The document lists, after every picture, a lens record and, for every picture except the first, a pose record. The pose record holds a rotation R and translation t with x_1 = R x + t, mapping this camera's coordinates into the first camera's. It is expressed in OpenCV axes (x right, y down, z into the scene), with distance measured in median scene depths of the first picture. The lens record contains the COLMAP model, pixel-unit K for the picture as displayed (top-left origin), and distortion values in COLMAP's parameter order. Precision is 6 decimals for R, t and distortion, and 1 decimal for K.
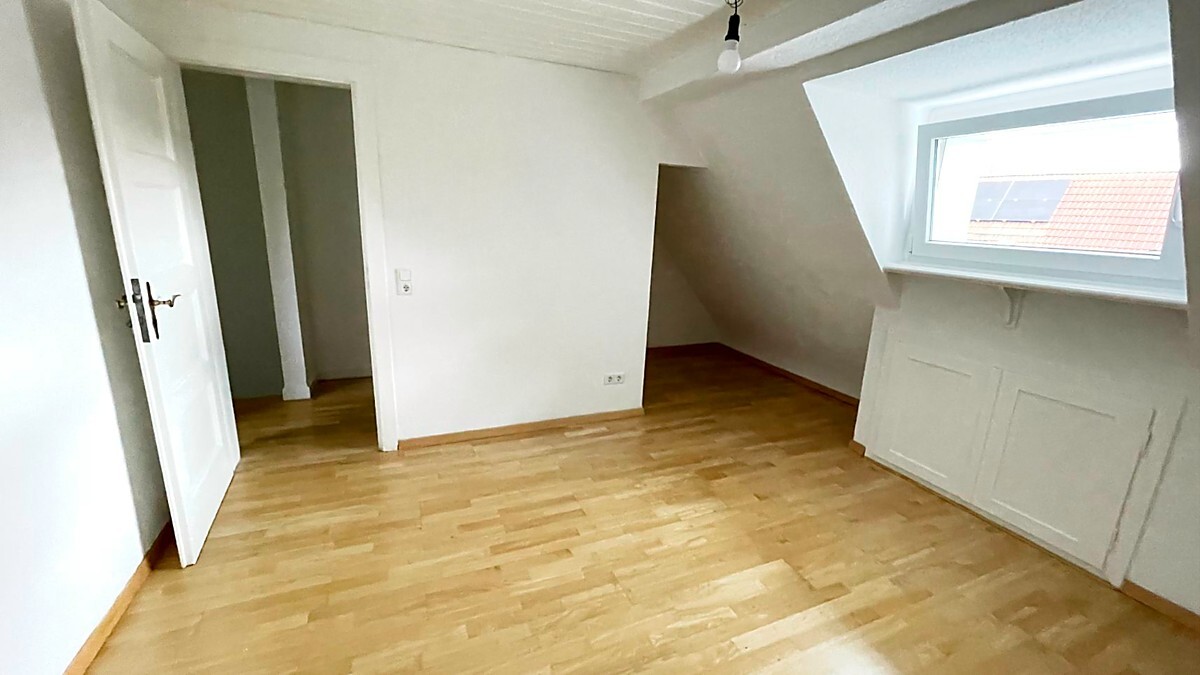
lens RADIAL K [[483.3, 0, 611.7], [0, 483.3, 338.5], [0, 0, 1]] dist [-0.003407, -0.001151]
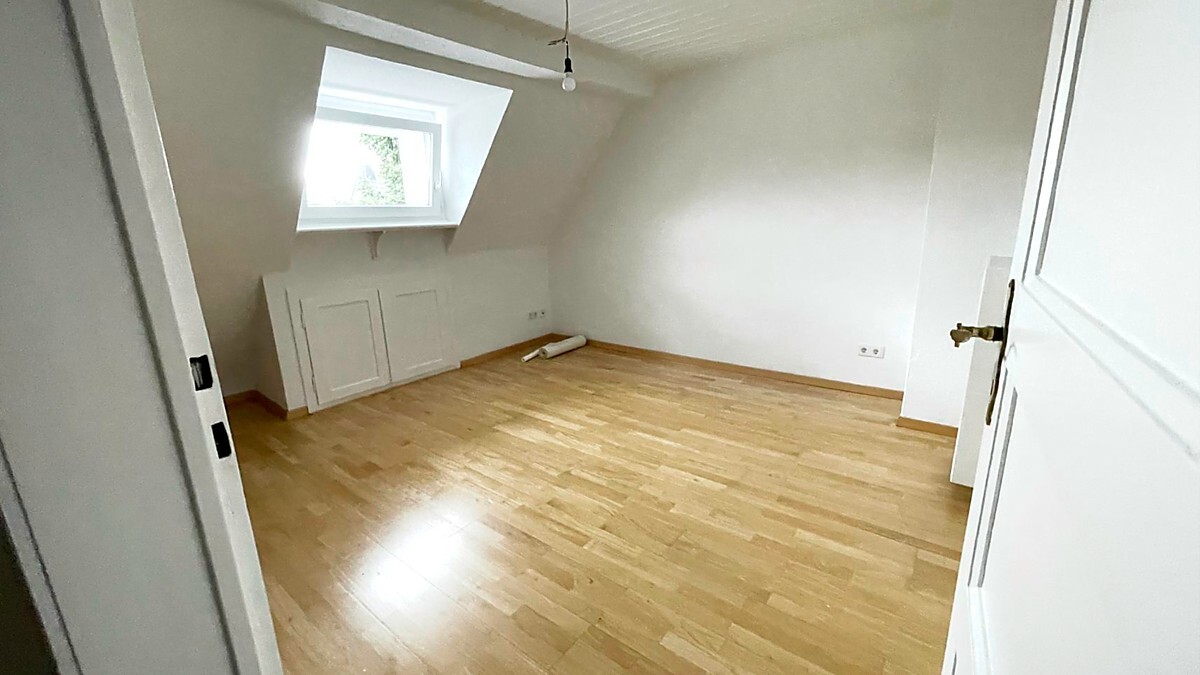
lens RADIAL K [[483.3, 0, 595.8], [0, 483.3, 334.2], [0, 0, 1]] dist [-0.003407, -0.001151]
pose [[-0.465806, -0.234873, 0.853147, -0.990884], [0.223930, 0.901461, 0.370437, -0.258404], [-0.856084, 0.363597, -0.367311, 1.245657]]
